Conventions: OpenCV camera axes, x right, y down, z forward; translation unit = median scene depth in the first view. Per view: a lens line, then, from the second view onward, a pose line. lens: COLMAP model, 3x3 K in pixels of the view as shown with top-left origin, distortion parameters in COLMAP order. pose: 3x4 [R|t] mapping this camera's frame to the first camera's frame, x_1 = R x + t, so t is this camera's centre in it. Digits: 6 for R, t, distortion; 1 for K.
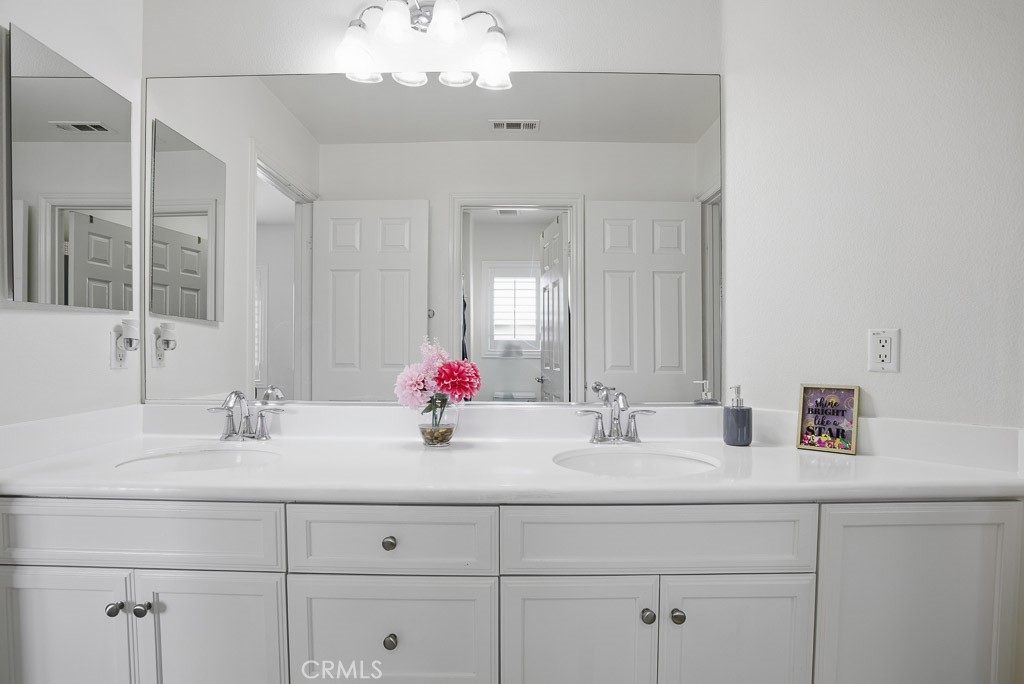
lens RADIAL K [[508.5, 0, 512.4], [0, 508.5, 357.4], [0, 0, 1]] dist [-0.079655, 0.022758]
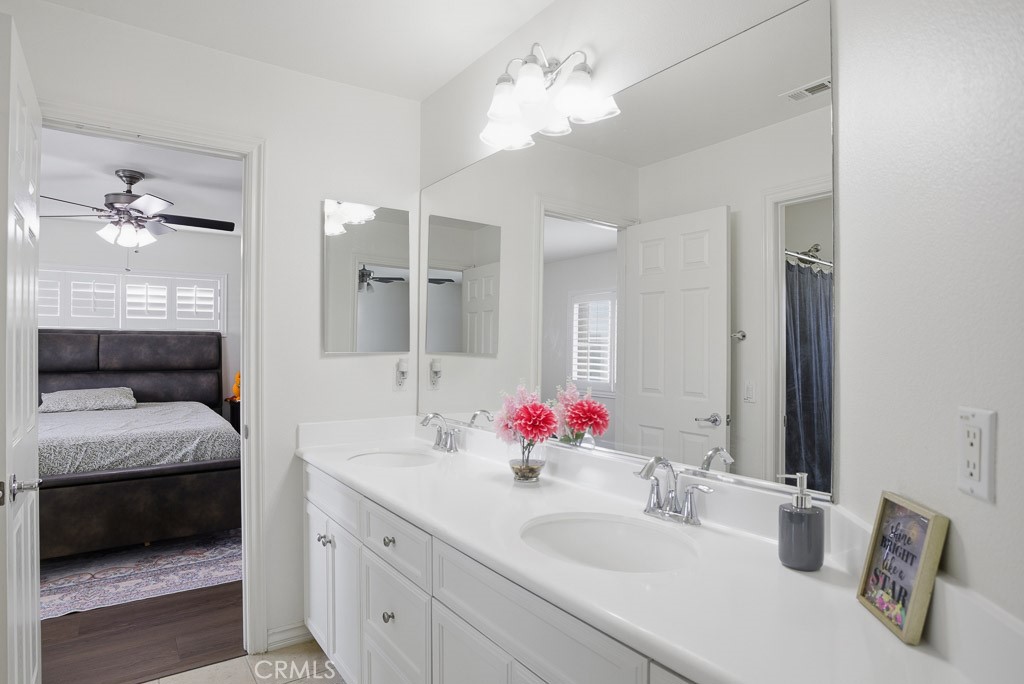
lens RADIAL K [[583.6, 0, 512.0], [0, 583.6, 342.0], [0, 0, 1]] dist [-0.005070, -0.000914]
pose [[0.566790, -0.008833, -0.823815, 0.871367], [-0.017465, 0.999589, -0.022733, -0.092988], [0.823677, 0.027273, 0.566403, 0.257202]]
